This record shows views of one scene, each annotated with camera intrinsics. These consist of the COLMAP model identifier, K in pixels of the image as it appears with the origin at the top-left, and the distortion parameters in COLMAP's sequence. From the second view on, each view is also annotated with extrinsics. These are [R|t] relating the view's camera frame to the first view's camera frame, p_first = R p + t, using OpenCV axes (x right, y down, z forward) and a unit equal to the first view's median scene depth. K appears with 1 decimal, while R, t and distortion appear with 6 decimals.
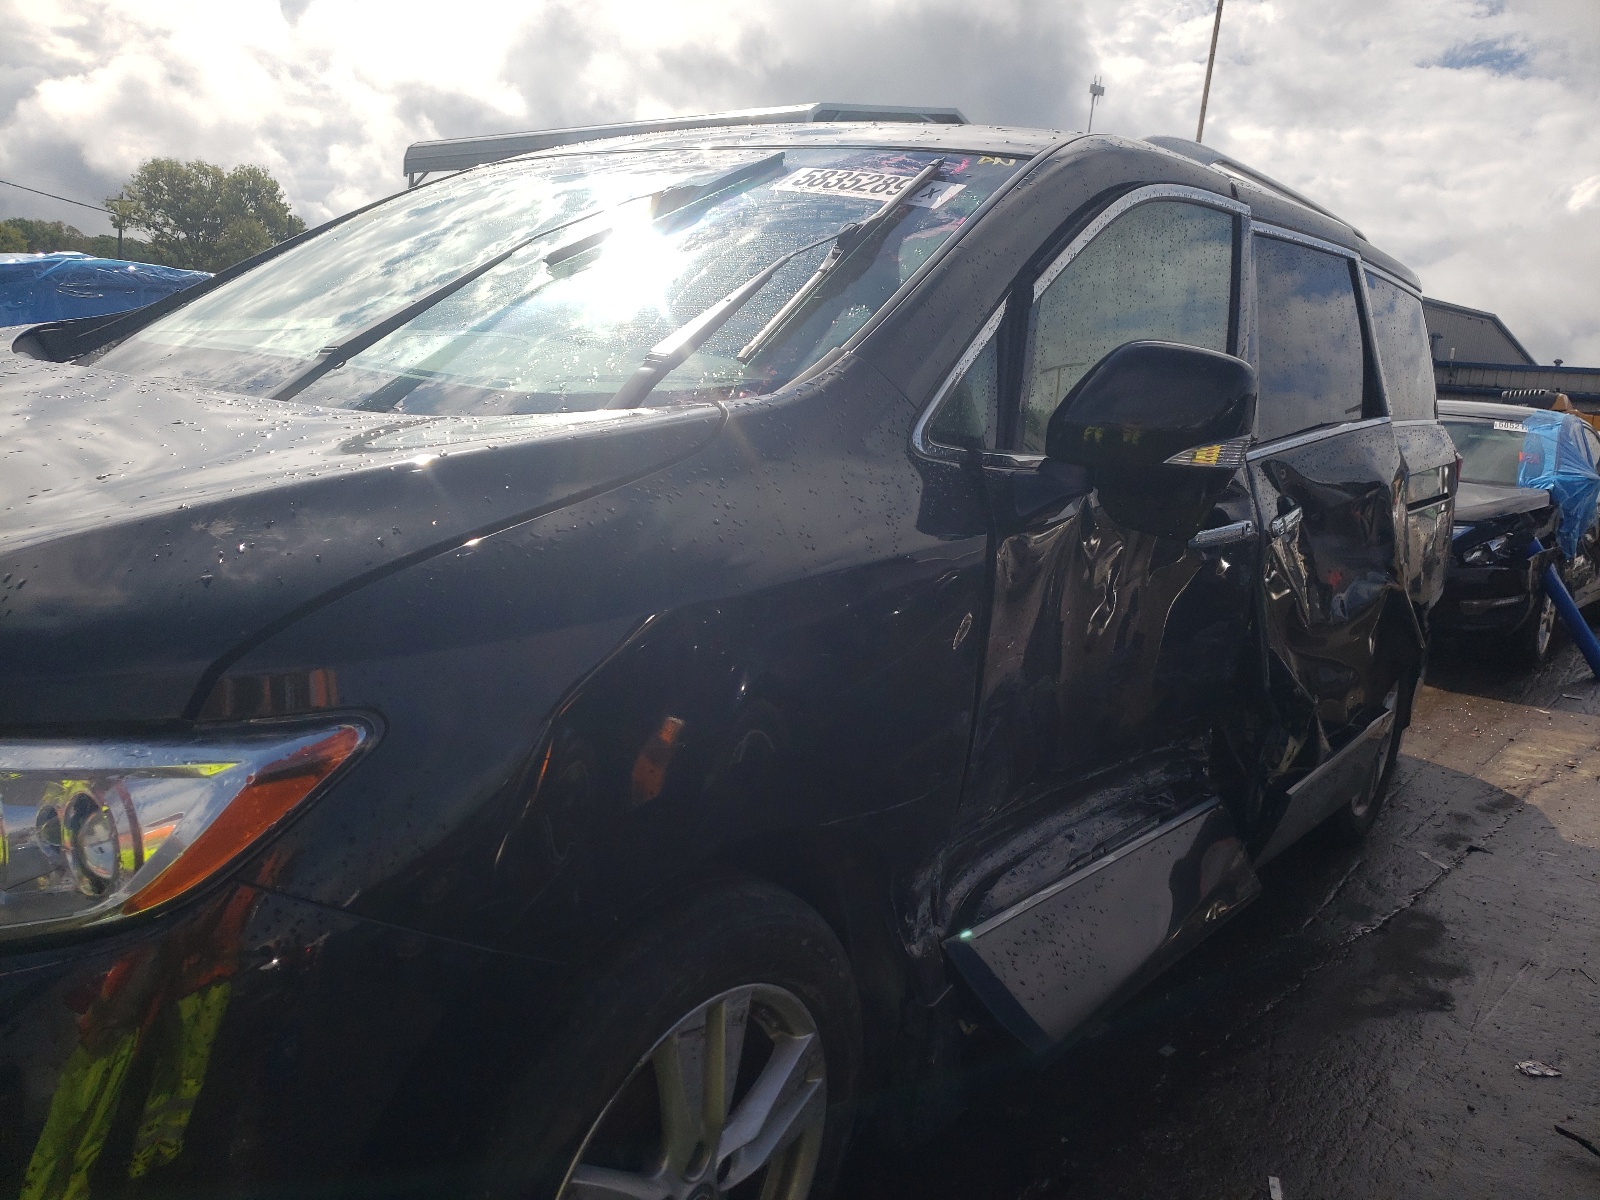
lens RADIAL K [[1352.6, 0, 800.0], [0, 1352.6, 600.0], [0, 0, 1]] dist [0.011042, 0.009814]
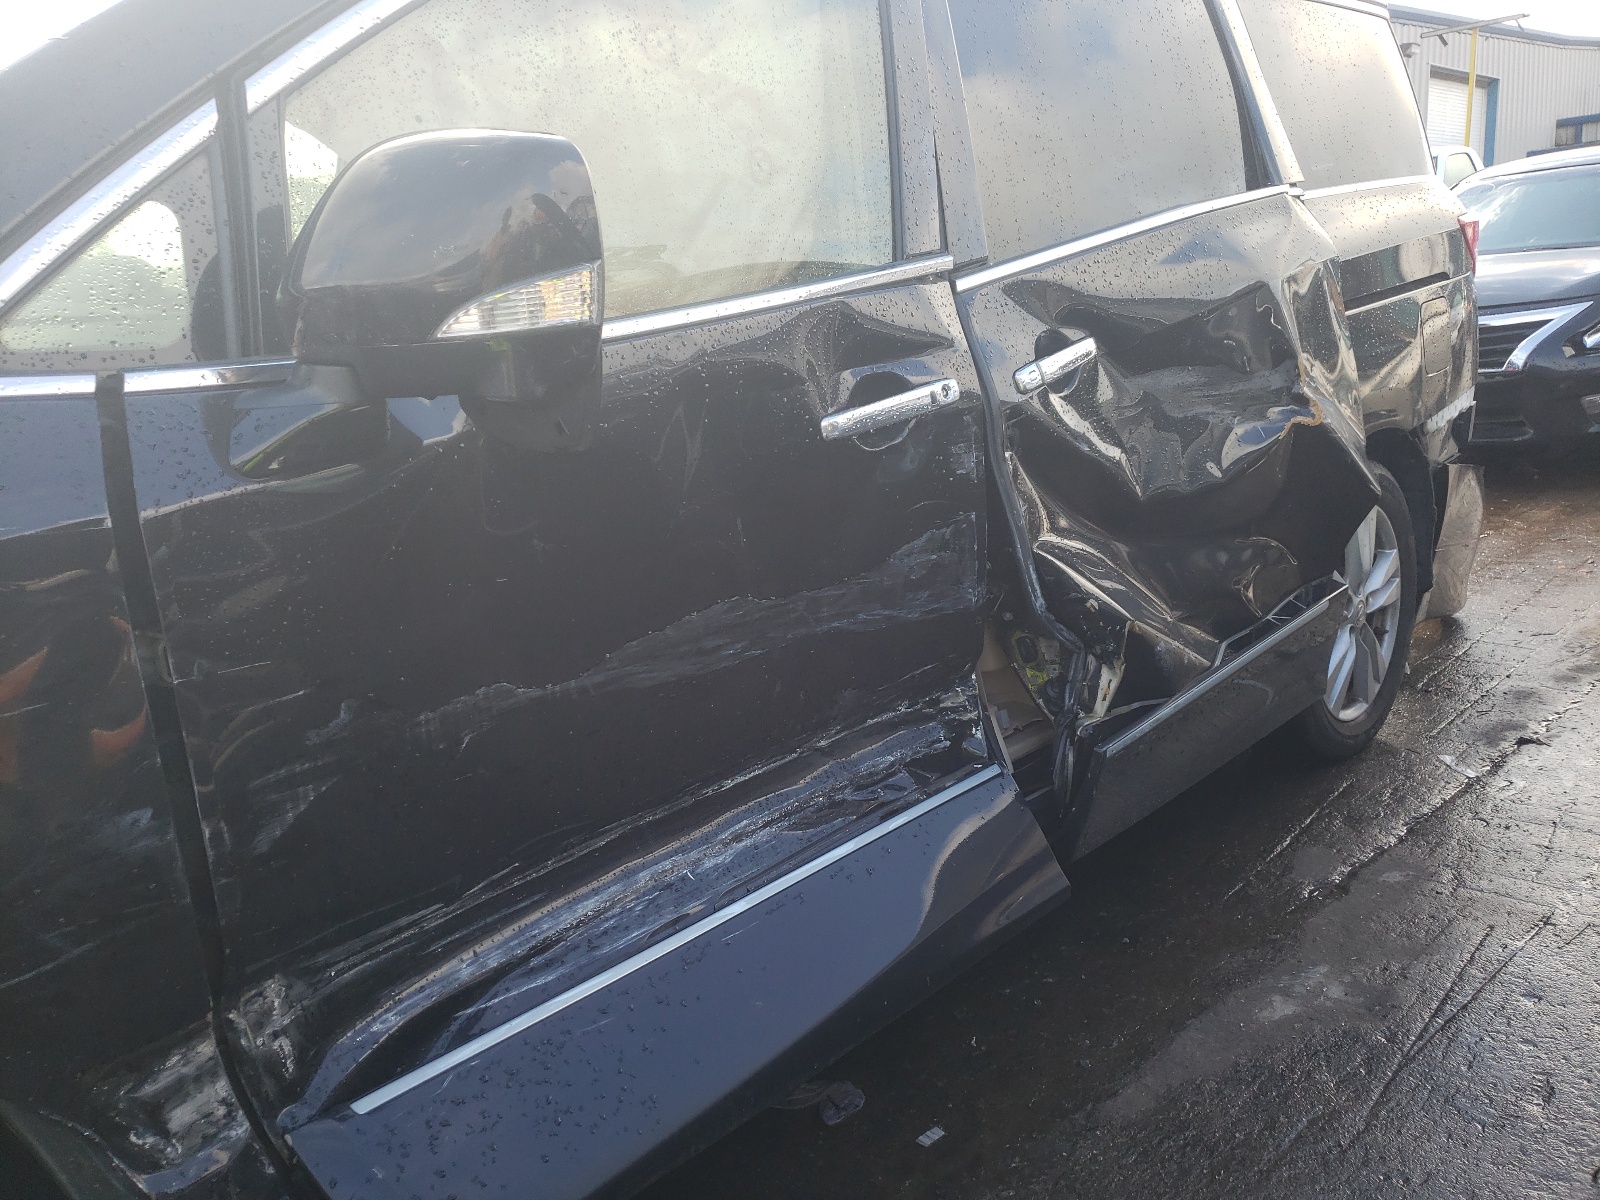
lens RADIAL K [[1363.1, 0, 774.3], [0, 1363.1, 600.1], [0, 0, 1]] dist [0.015491, 0.011370]
pose [[0.975168, -0.144433, -0.167888, 0.257921], [0.155613, 0.986264, 0.055392, -0.000204], [0.157582, -0.080142, 0.984249, 0.218159]]
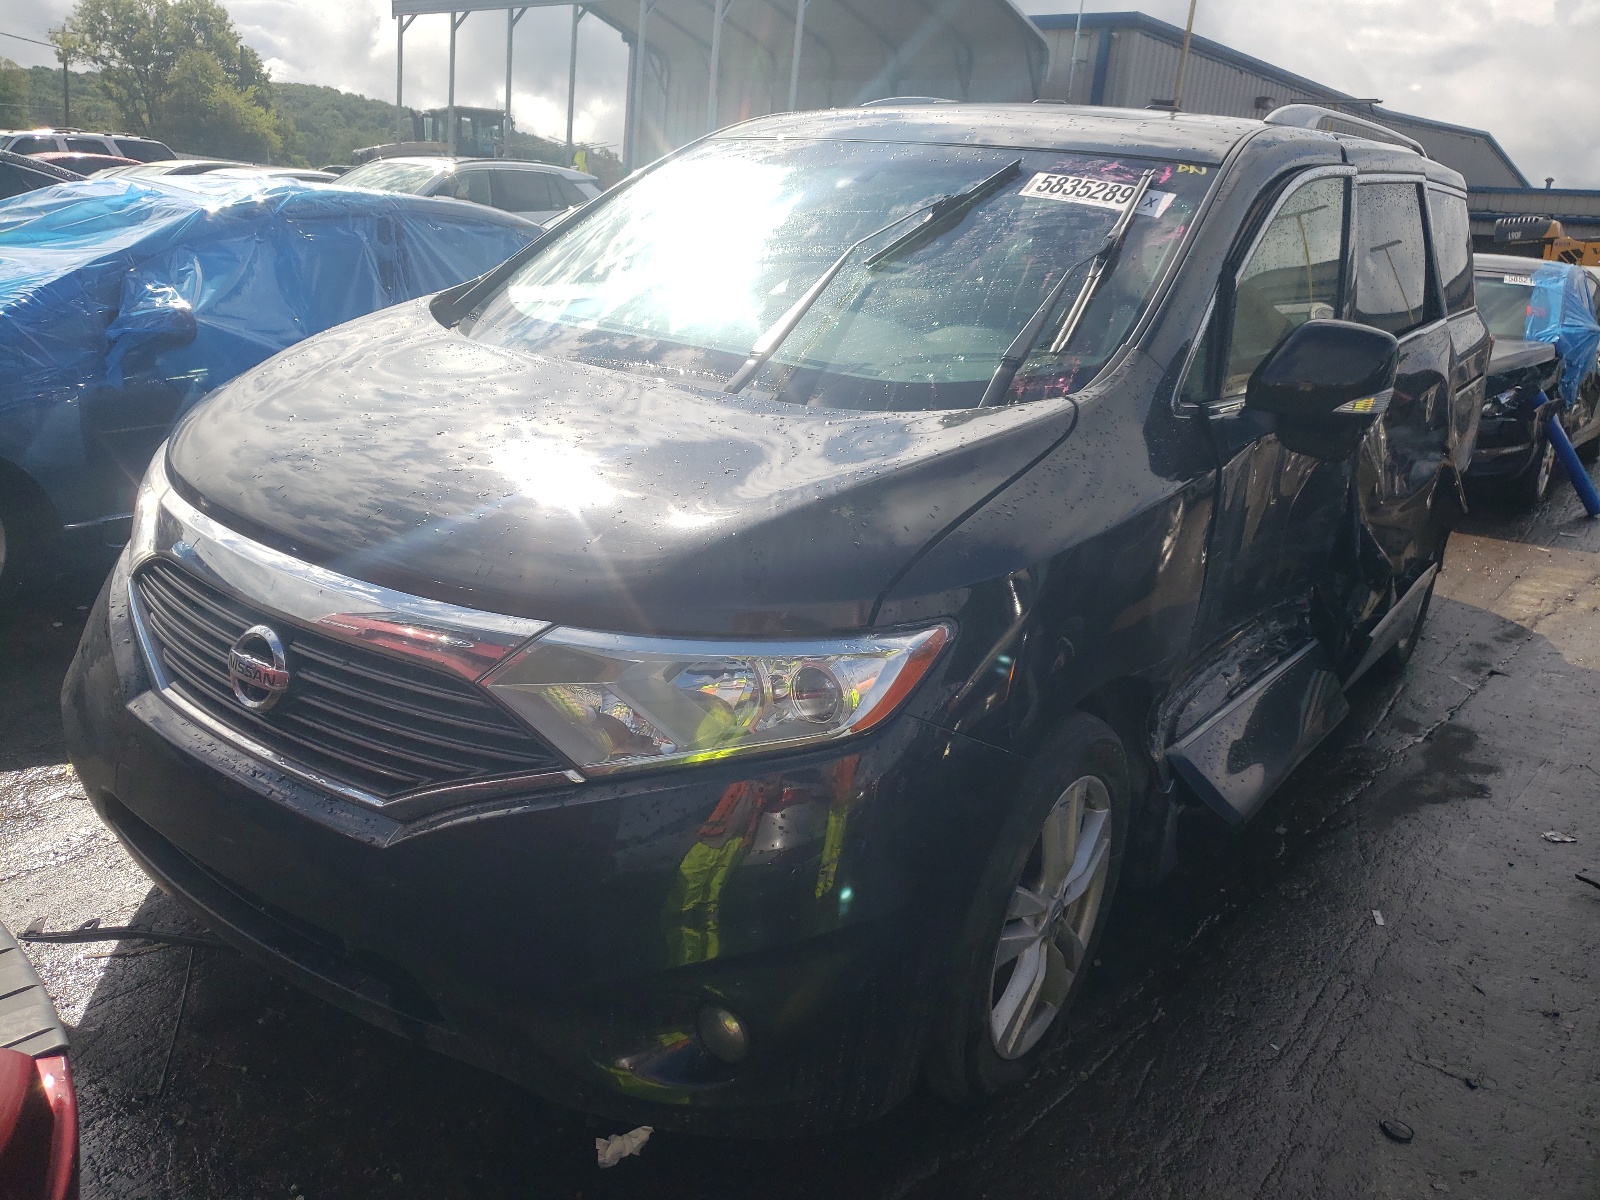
lens RADIAL K [[1363.1, 0, 774.3], [0, 1363.1, 600.1], [0, 0, 1]] dist [0.015491, 0.011370]
pose [[0.999731, -0.022415, 0.005921, -0.167958], [0.021528, 0.992336, 0.121676, -0.048069], [-0.008603, -0.121516, 0.992552, -0.220068]]
